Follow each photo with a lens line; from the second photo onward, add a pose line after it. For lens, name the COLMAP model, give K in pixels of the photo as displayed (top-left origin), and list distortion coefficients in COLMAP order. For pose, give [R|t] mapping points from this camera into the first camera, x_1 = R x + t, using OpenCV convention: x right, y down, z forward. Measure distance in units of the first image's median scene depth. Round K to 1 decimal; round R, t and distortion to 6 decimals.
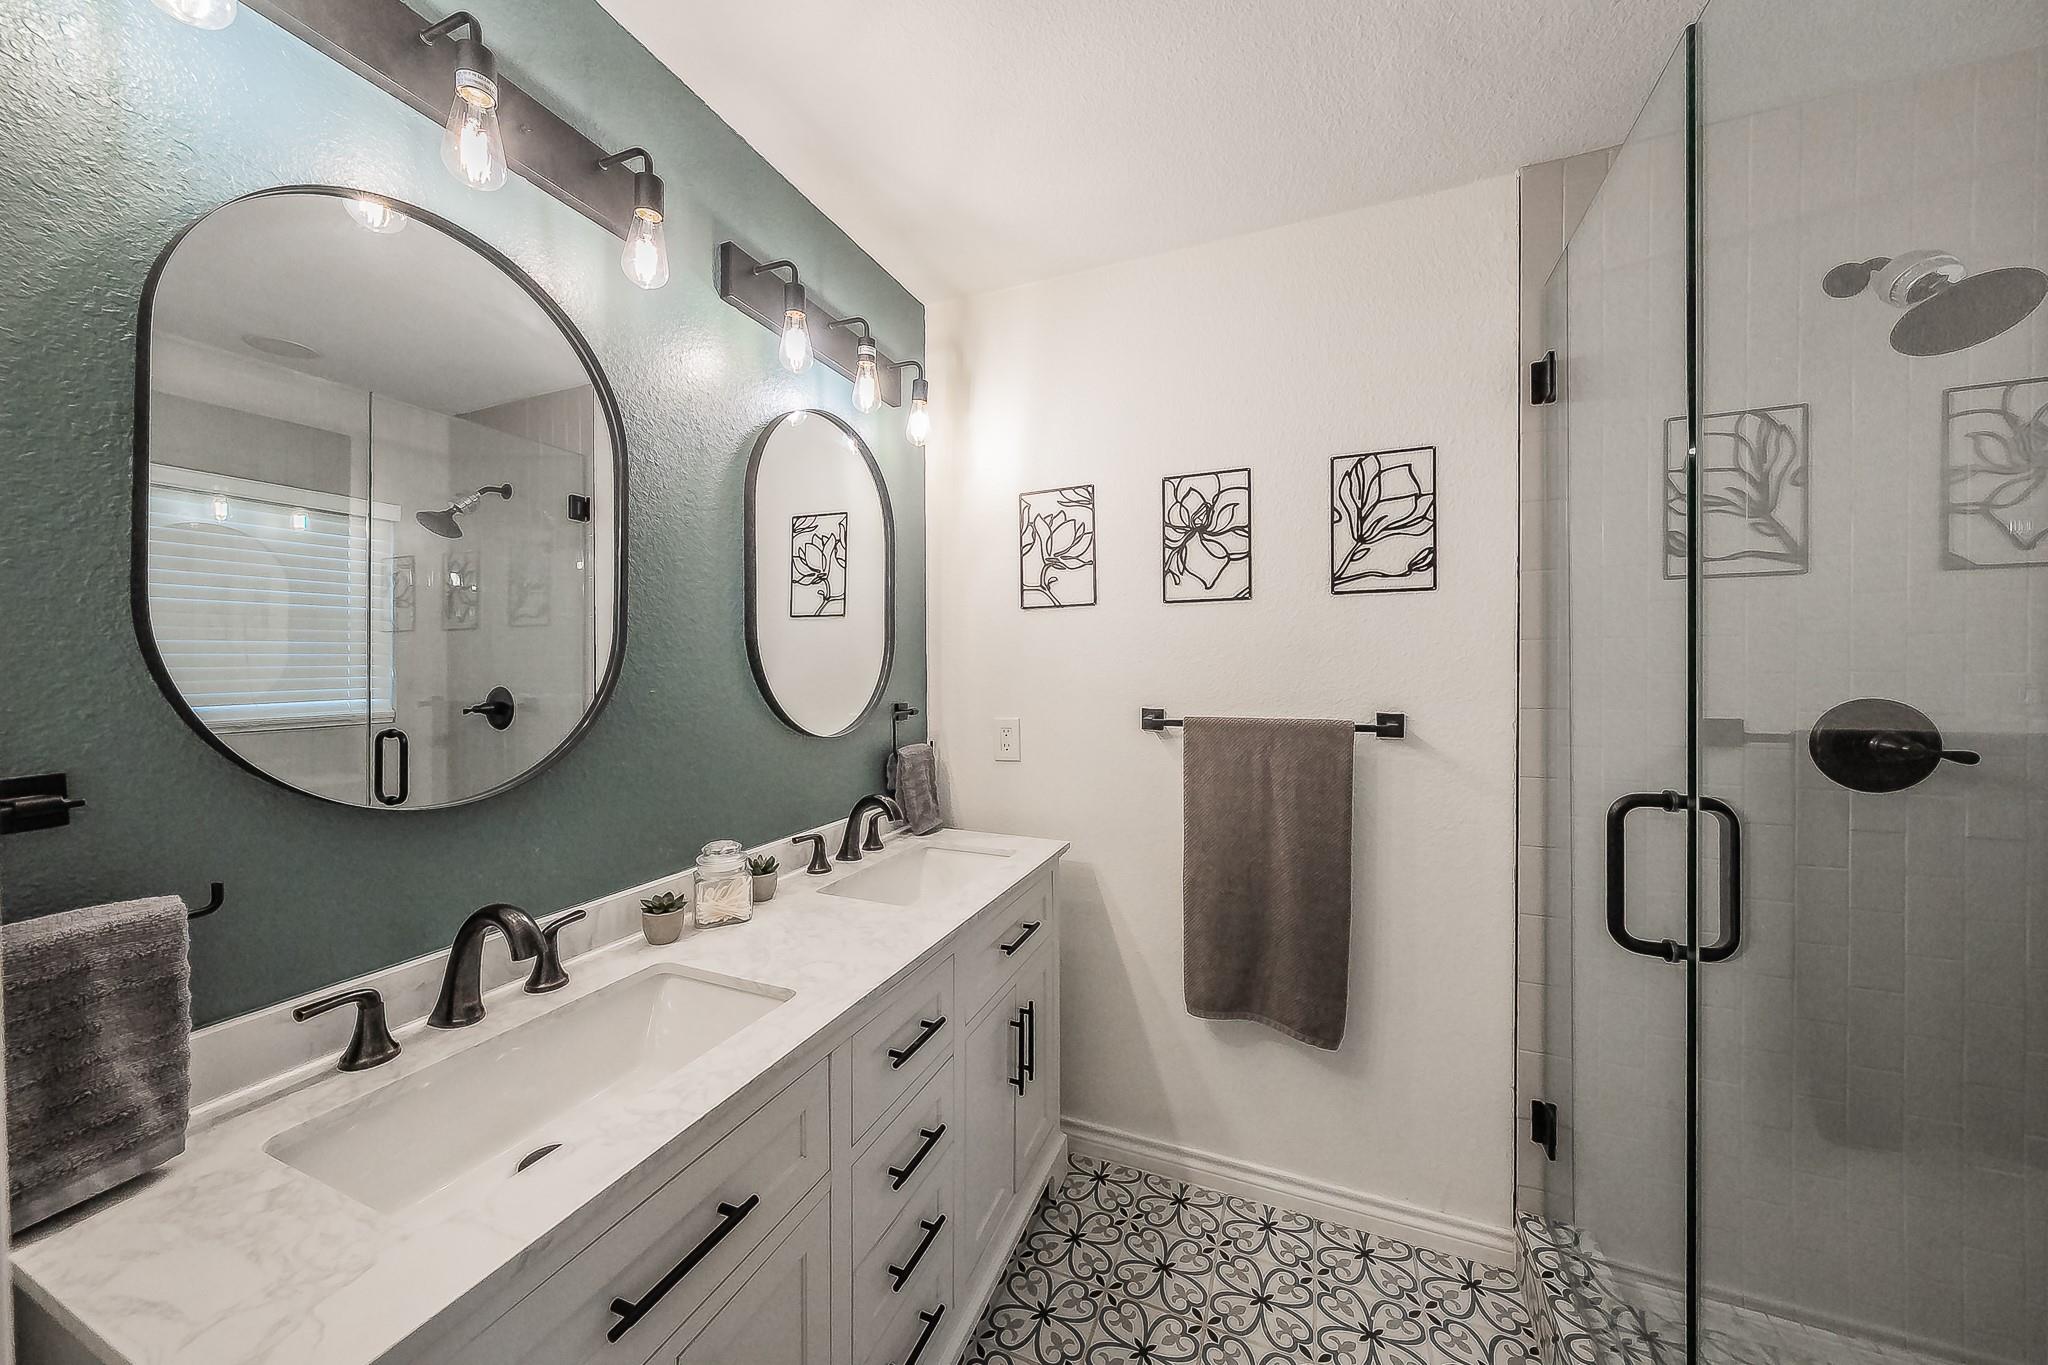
lens RADIAL K [[681.0, 0, 1024.0], [0, 681.0, 682.5], [0, 0, 1]] dist [0.001273, 0.000111]
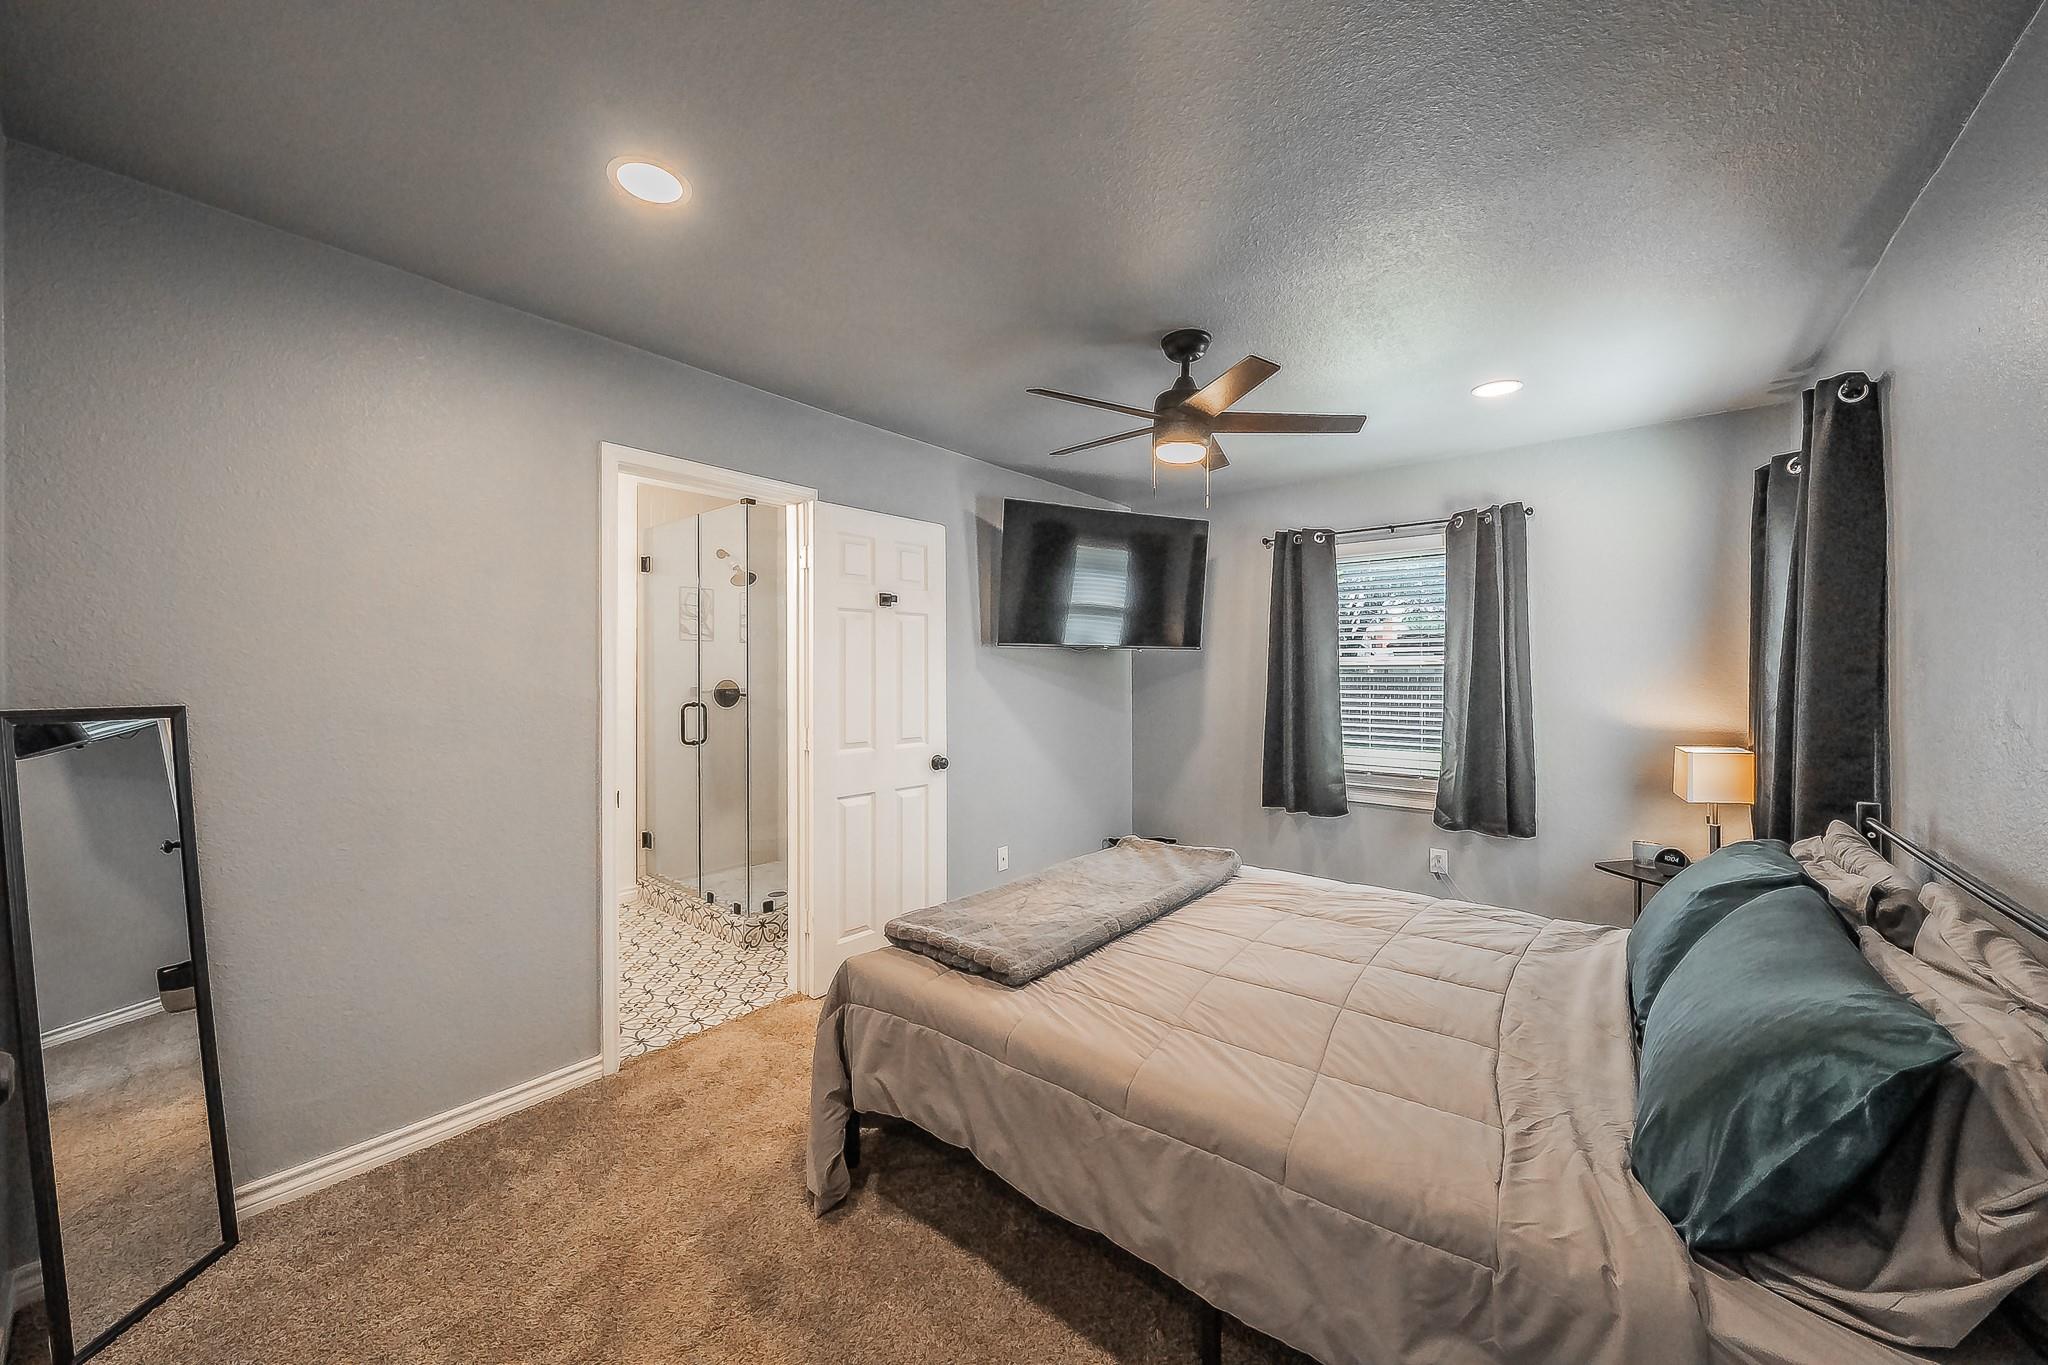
lens RADIAL K [[743.6, 0, 1024.7], [0, 743.6, 671.9], [0, 0, 1]] dist [0.010349, 0.000083]
pose [[0.283078, 0.004357, 0.959087, -1.755295], [0.009904, 0.999923, -0.007465, 0.024078], [-0.959046, 0.011612, 0.283014, -1.362071]]
